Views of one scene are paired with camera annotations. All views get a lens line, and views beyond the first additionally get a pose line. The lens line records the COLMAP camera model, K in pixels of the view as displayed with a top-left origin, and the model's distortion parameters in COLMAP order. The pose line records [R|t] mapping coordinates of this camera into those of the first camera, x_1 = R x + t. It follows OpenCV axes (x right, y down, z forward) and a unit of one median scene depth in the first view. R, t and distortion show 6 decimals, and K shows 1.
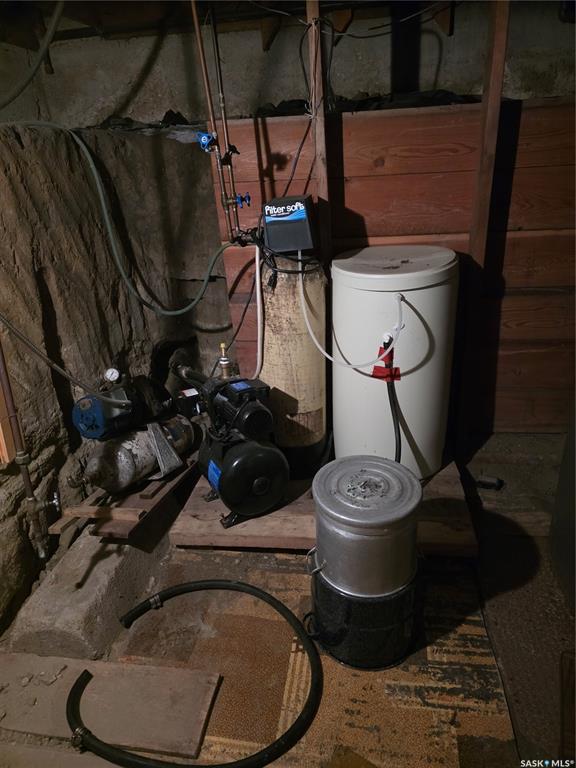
lens RADIAL K [[510.3, 0, 300.0], [0, 510.3, 377.6], [0, 0, 1]] dist [0.065879, -0.061253]
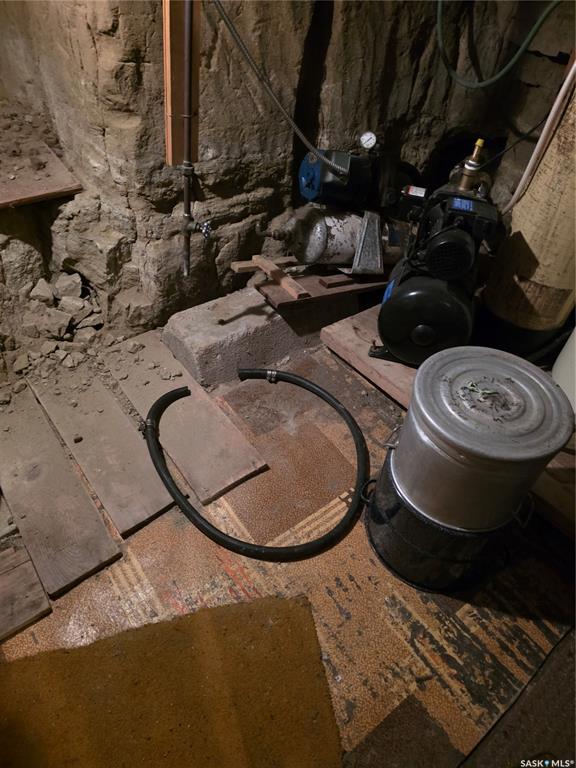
lens RADIAL K [[510.3, 0, 291.9], [0, 510.3, 384.7], [0, 0, 1]] dist [0.065879, -0.061253]
pose [[0.706694, 0.557734, -0.435335, 0.179503], [-0.369204, 0.815582, 0.445550, -0.012699], [0.603549, -0.154140, 0.782284, 0.218158]]
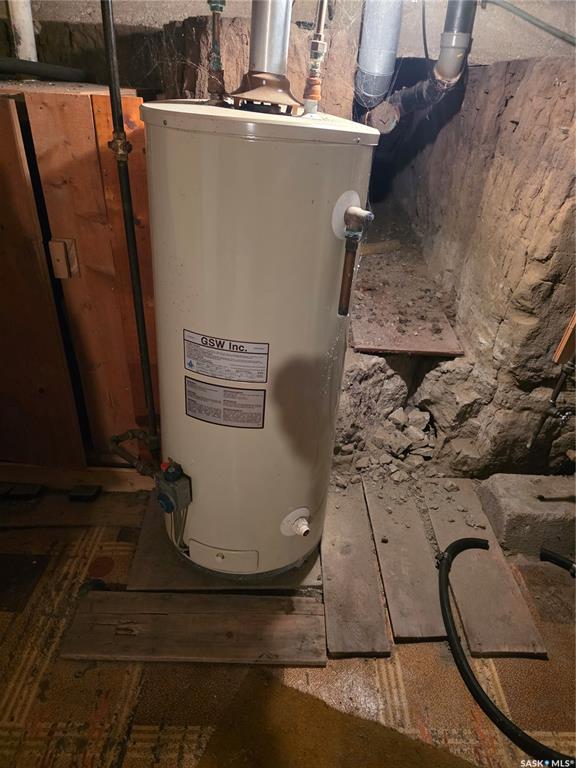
lens RADIAL K [[510.3, 0, 295.9], [0, 510.3, 381.8], [0, 0, 1]] dist [0.065879, -0.061253]
pose [[0.149009, 0.552318, -0.820208, 0.236739], [-0.461075, 0.772586, 0.436486, -0.029865], [0.874760, 0.313137, 0.369783, 0.043982]]
